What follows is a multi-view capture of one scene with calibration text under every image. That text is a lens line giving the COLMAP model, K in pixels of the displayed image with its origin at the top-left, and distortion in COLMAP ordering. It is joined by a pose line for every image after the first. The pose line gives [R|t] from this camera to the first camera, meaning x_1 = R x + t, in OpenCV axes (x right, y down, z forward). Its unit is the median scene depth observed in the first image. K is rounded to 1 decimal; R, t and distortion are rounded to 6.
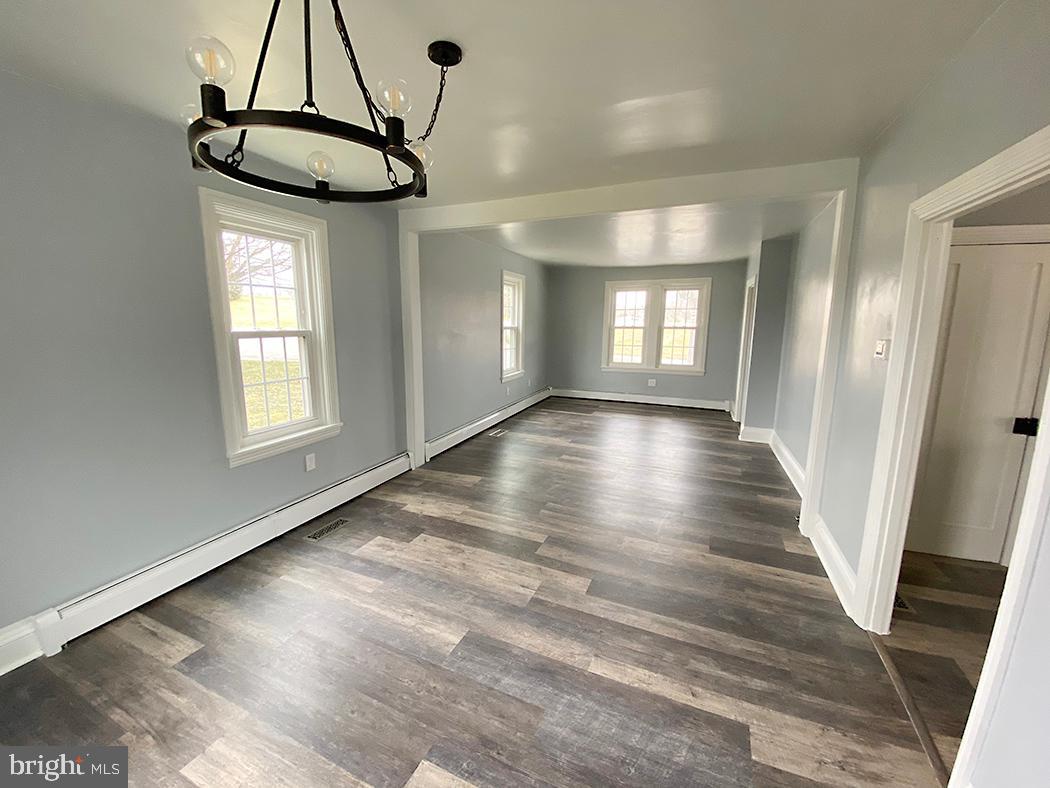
lens RADIAL K [[425.9, 0, 522.2], [0, 425.9, 393.0], [0, 0, 1]] dist [0.044526, -0.030761]
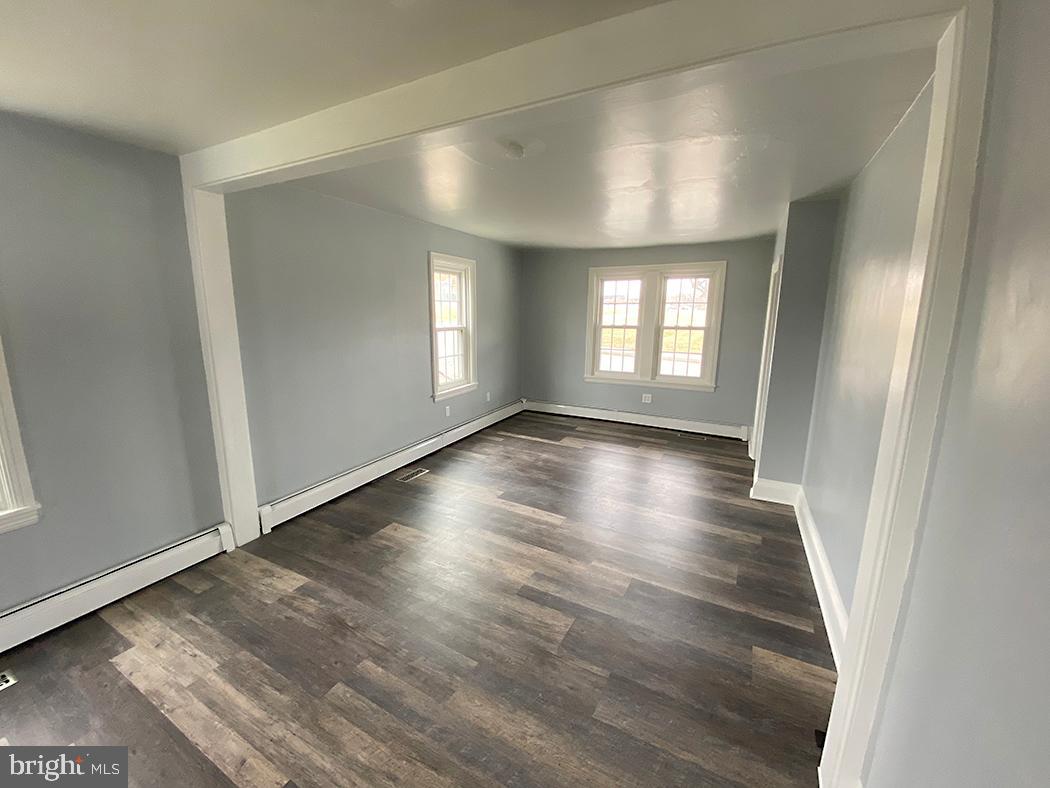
lens RADIAL K [[422.4, 0, 525.0], [0, 422.4, 394.0], [0, 0, 1]] dist [0.021165, -0.019880]
pose [[0.996599, 0.015226, -0.080987, 0.204378], [-0.012884, 0.999486, 0.029363, -0.073458], [0.081392, -0.028220, 0.996283, 0.307237]]
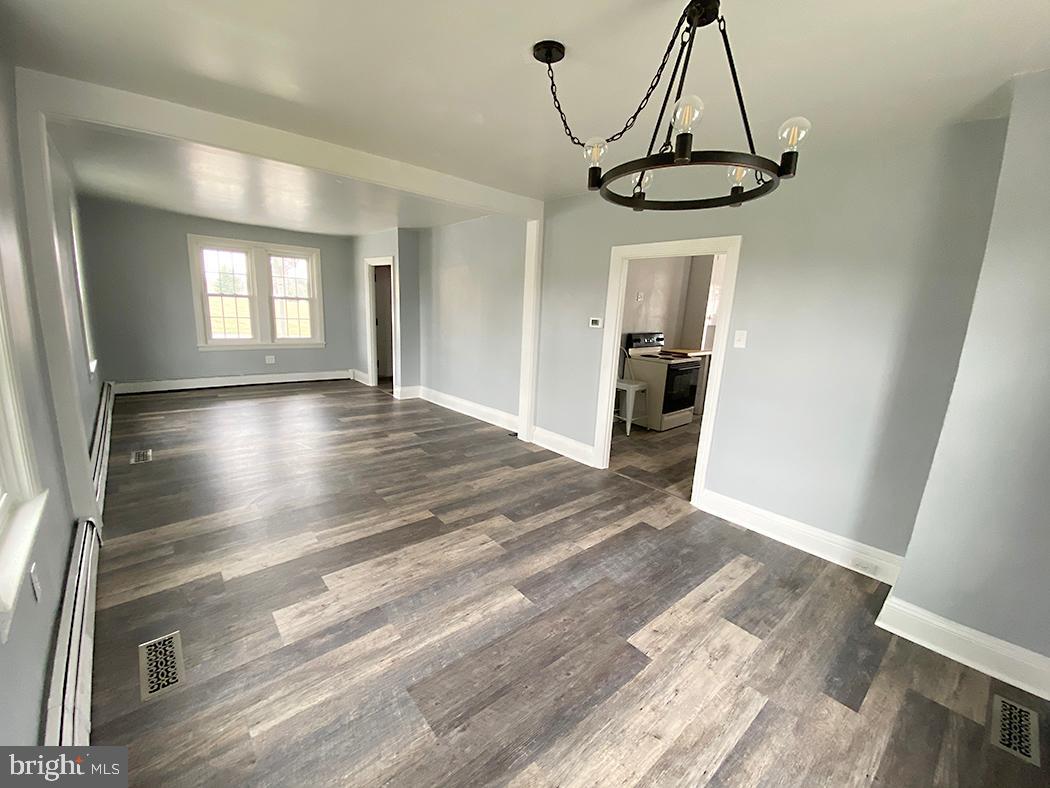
lens RADIAL K [[425.9, 0, 522.2], [0, 425.9, 393.0], [0, 0, 1]] dist [0.044526, -0.030761]
pose [[0.431286, -0.168664, 0.886310, -0.392929], [0.105248, 0.985069, 0.136243, -0.031798], [-0.896056, 0.034523, 0.442598, 0.187796]]
